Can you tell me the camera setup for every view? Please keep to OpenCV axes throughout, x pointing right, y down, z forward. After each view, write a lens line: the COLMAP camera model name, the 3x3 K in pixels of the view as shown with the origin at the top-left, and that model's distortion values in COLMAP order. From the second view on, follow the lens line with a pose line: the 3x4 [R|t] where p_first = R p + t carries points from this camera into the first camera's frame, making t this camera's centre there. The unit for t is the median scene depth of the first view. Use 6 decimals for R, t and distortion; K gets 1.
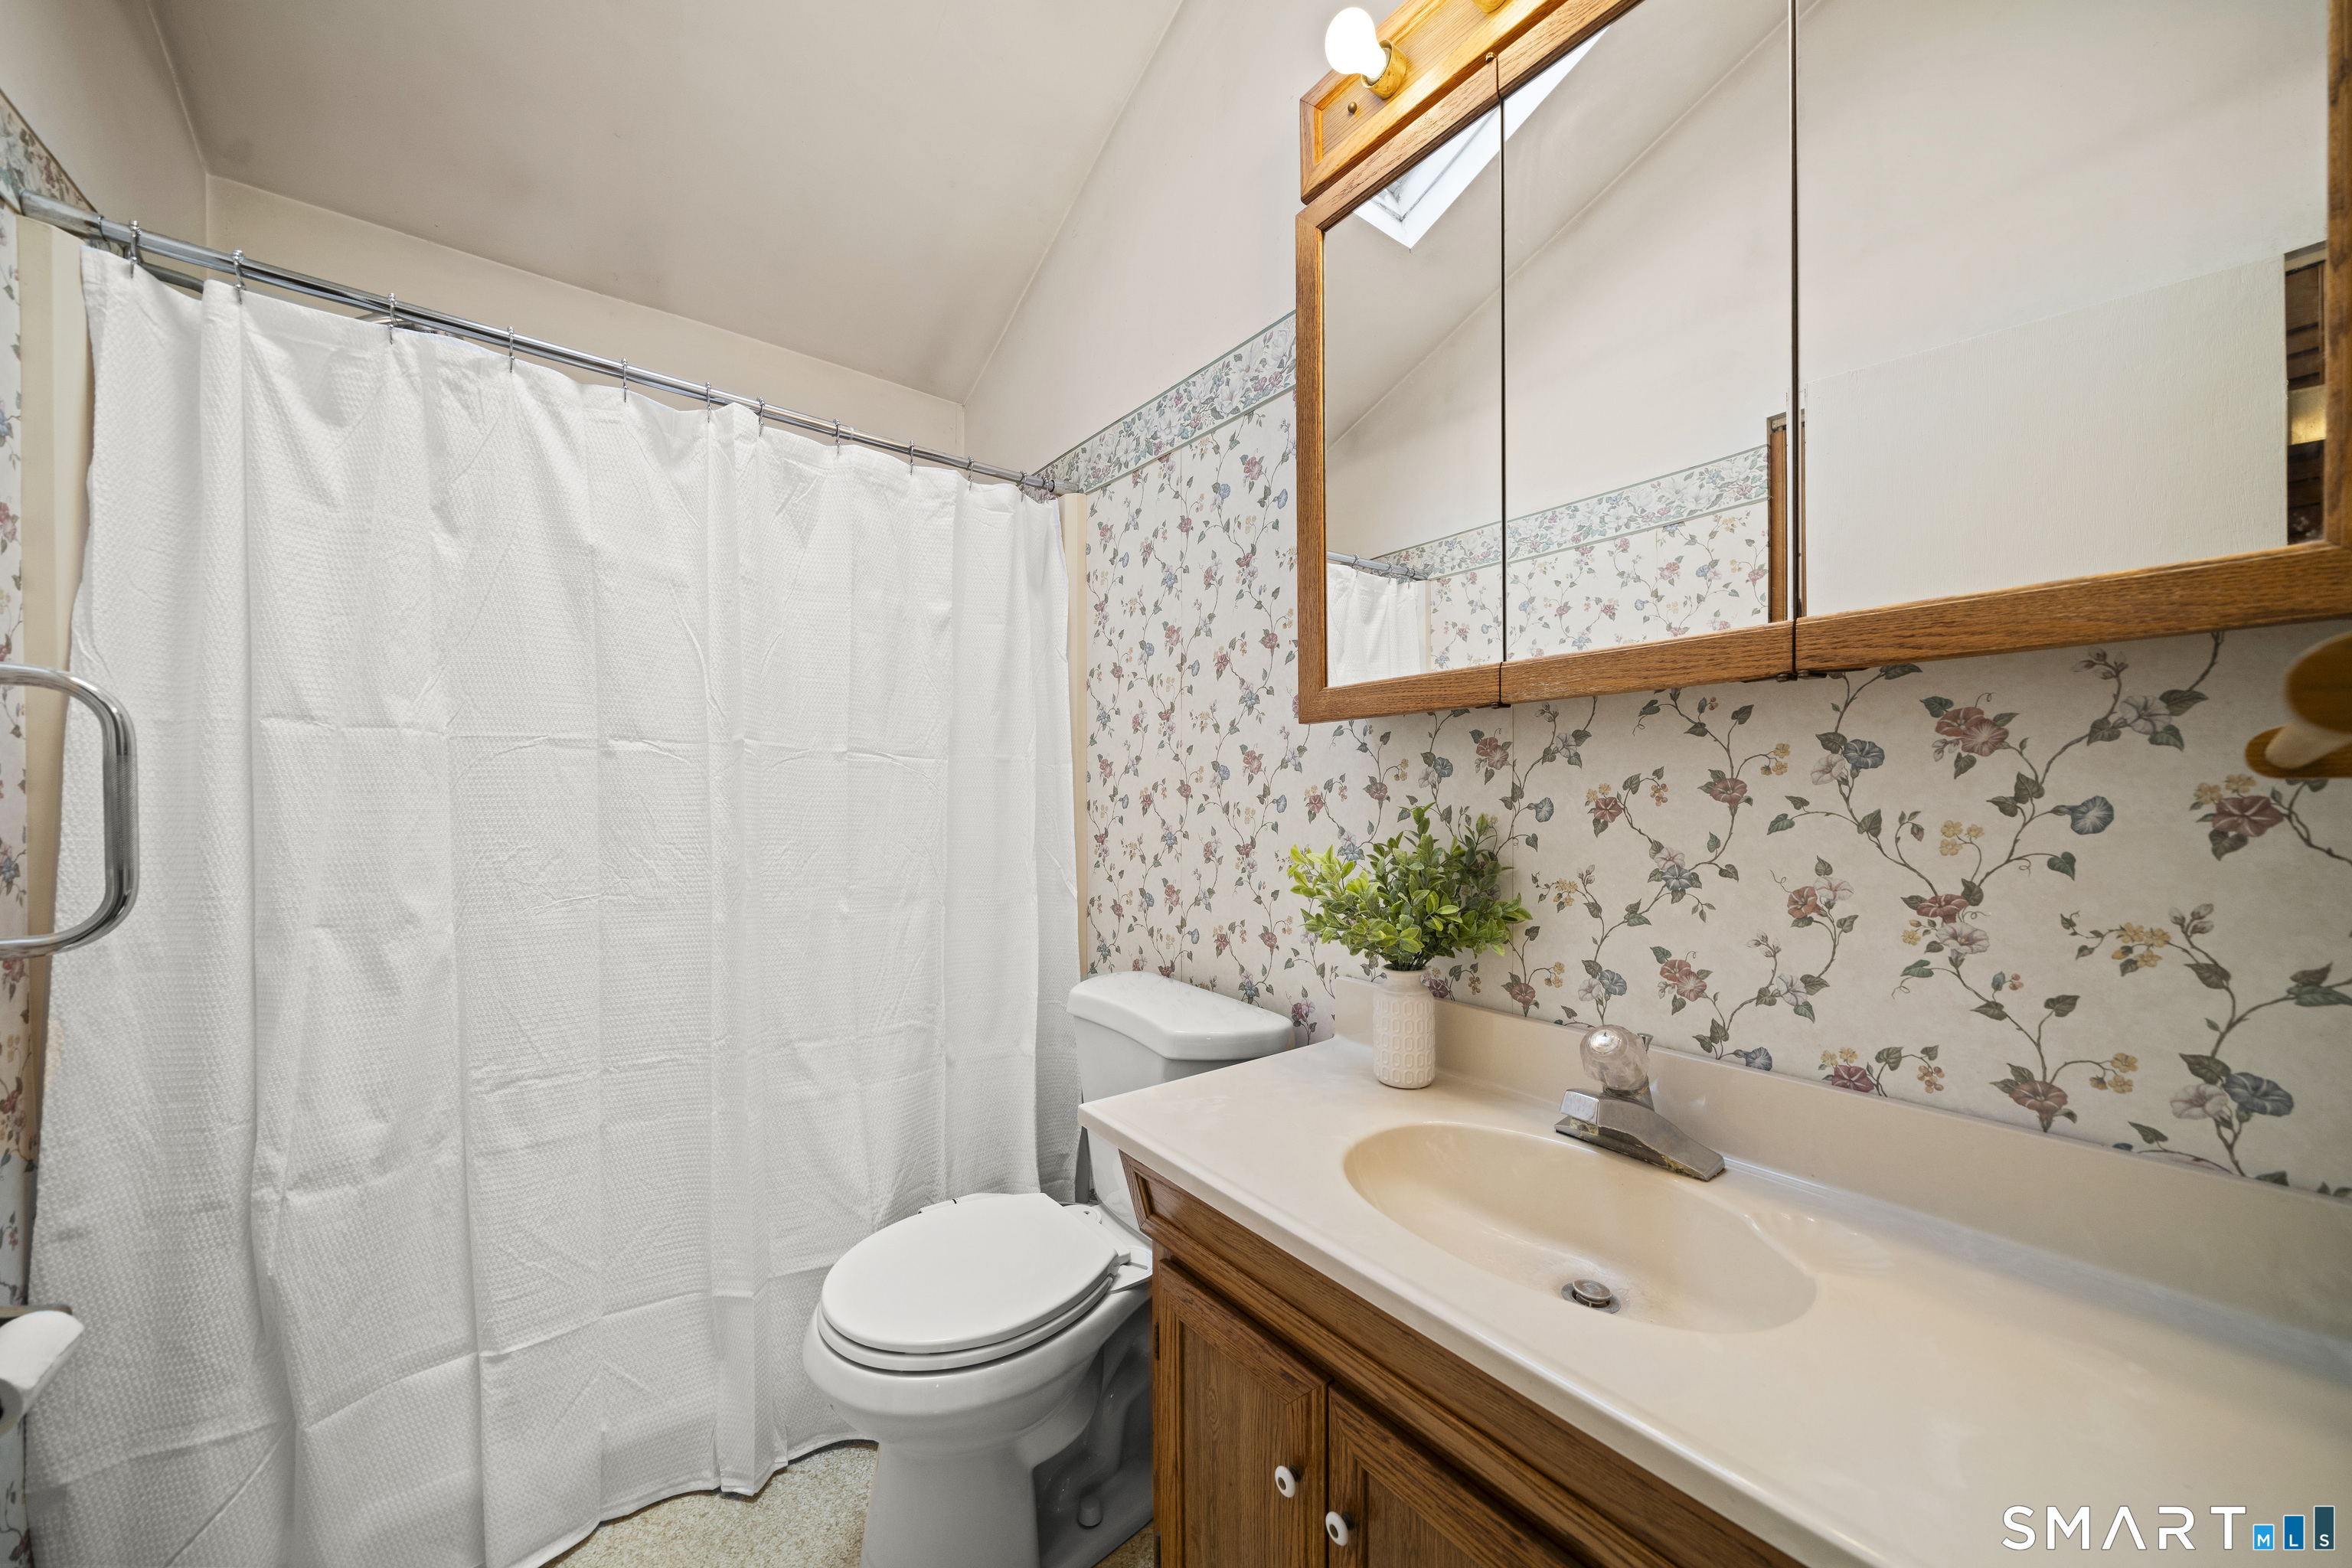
lens RADIAL K [[818.6, 0, 1180.2], [0, 818.6, 795.7], [0, 0, 1]] dist [-0.008640, 0.000056]
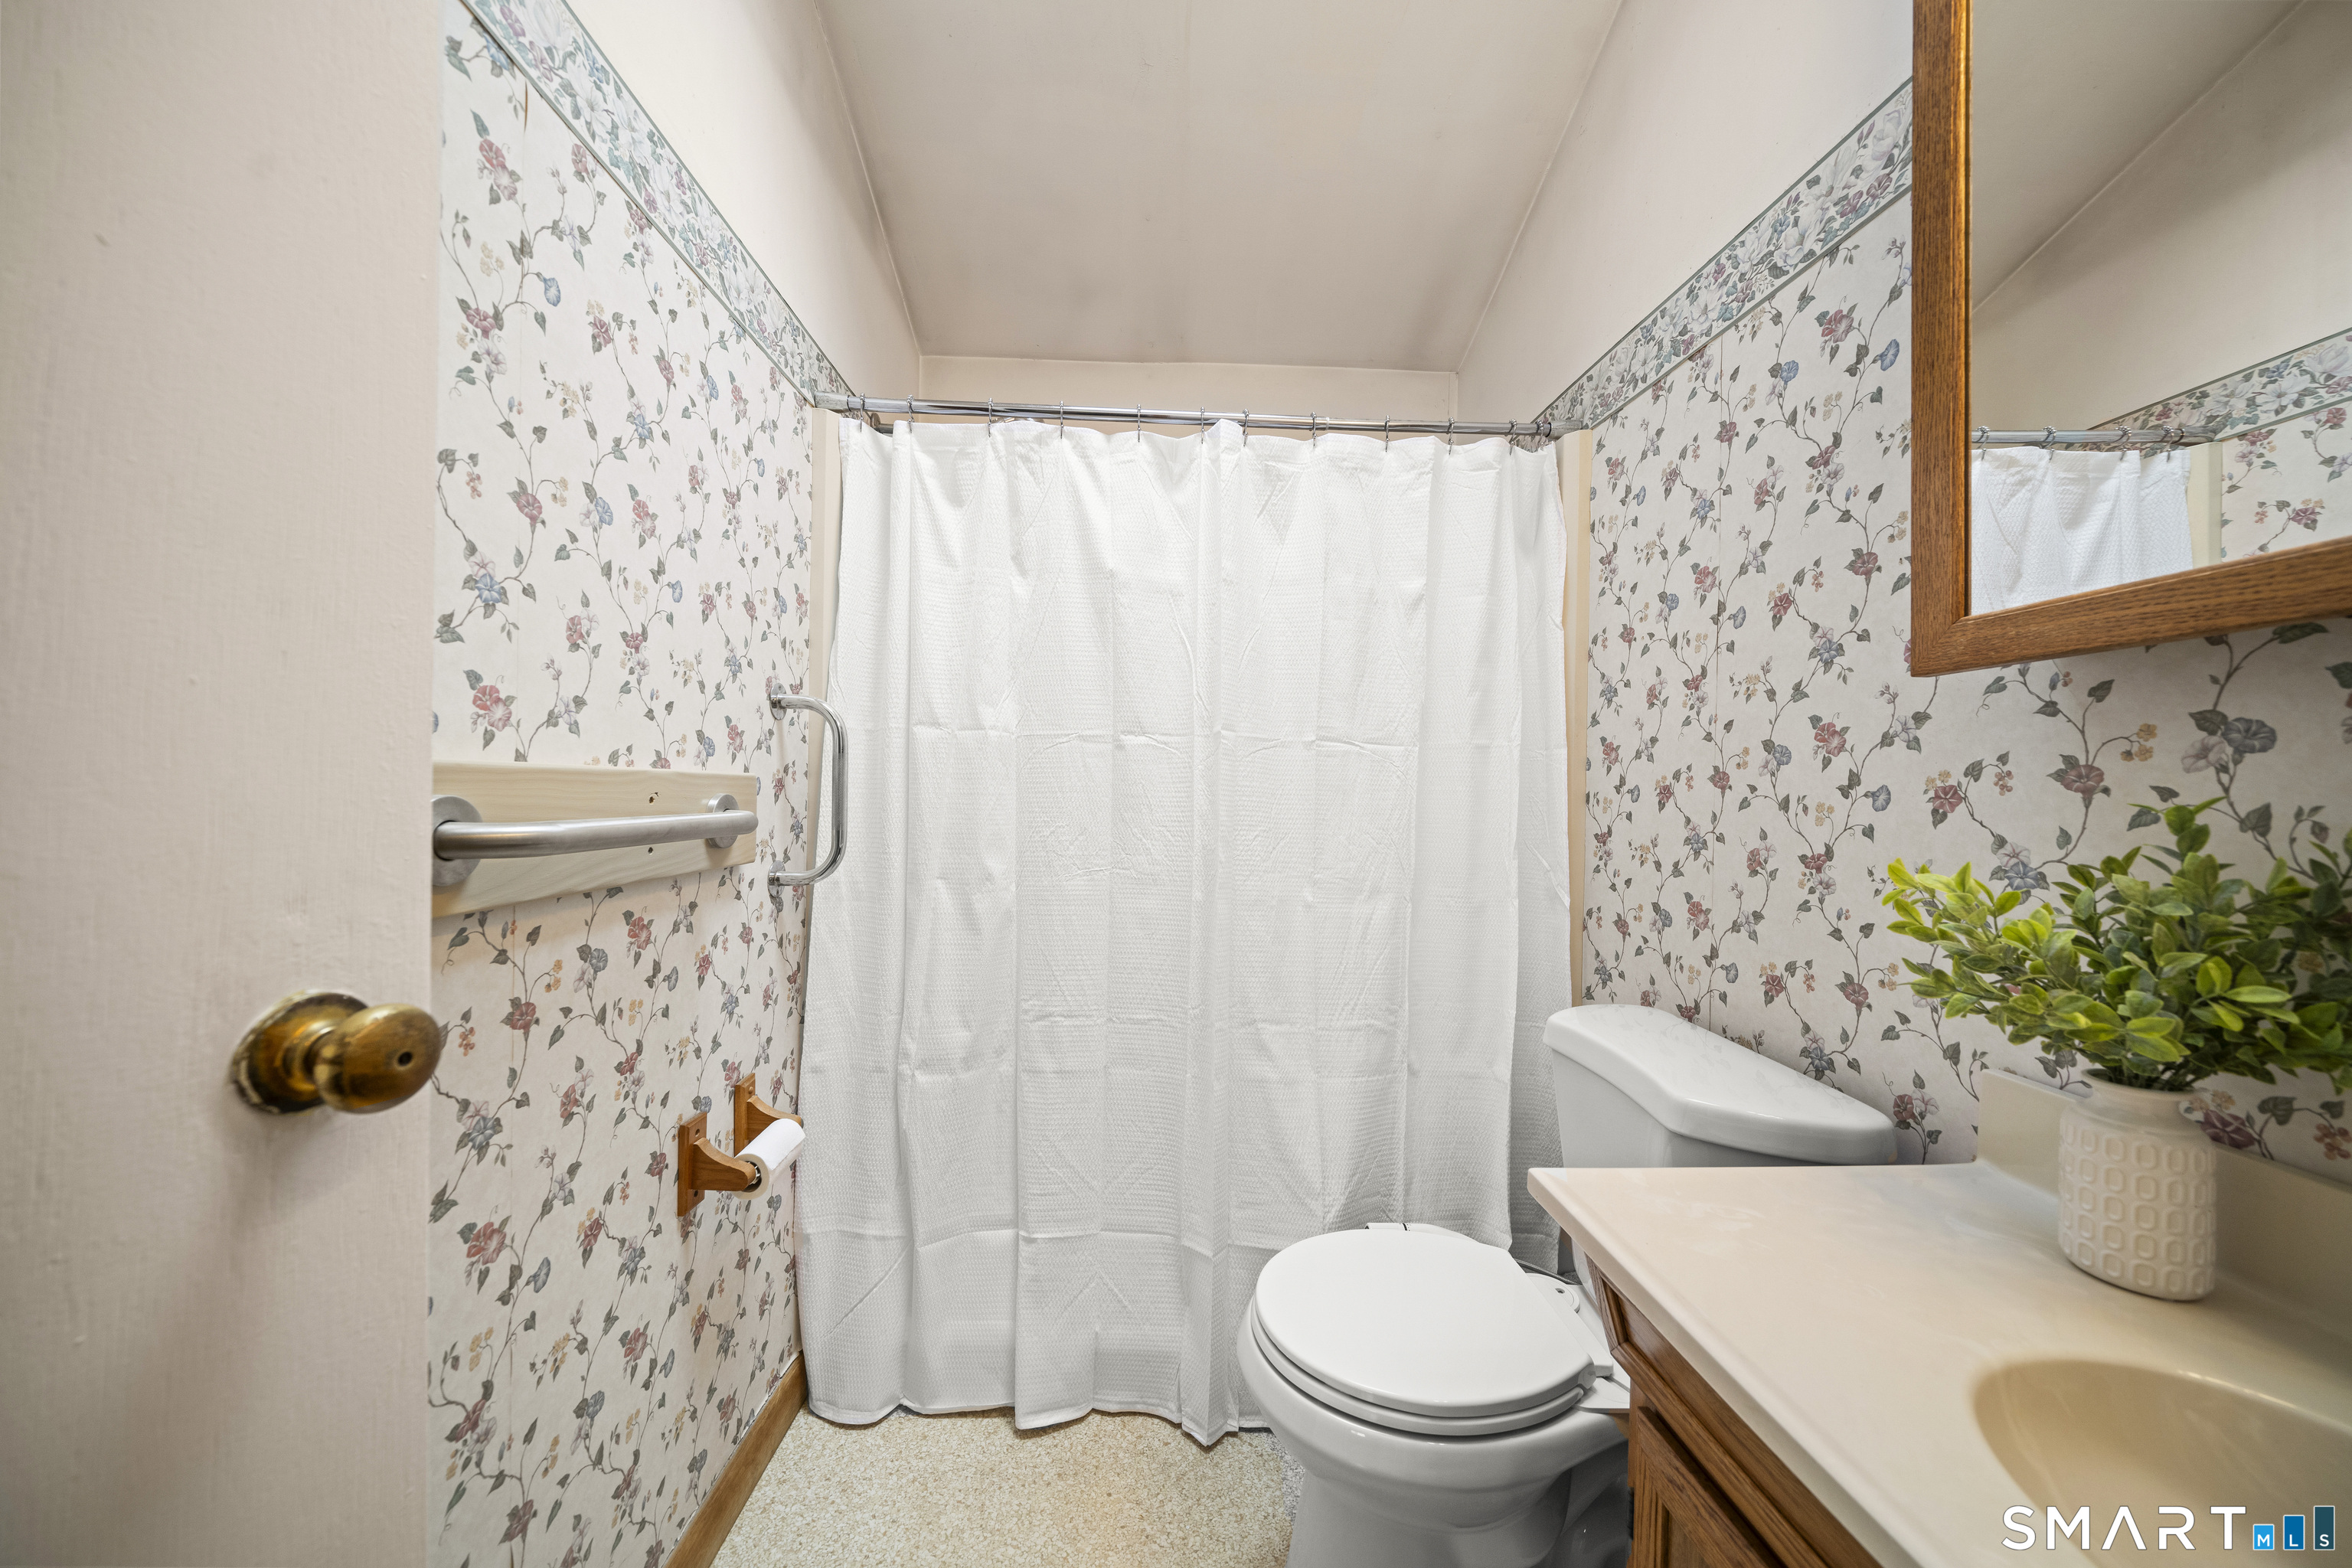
lens RADIAL K [[818.6, 0, 1164.3], [0, 818.6, 792.5], [0, 0, 1]] dist [-0.008640, 0.000056]
pose [[0.813091, 0.010647, -0.582040, 0.031454], [-0.007758, 0.999942, 0.007454, 0.004513], [0.582086, -0.001545, 0.813126, 0.095032]]
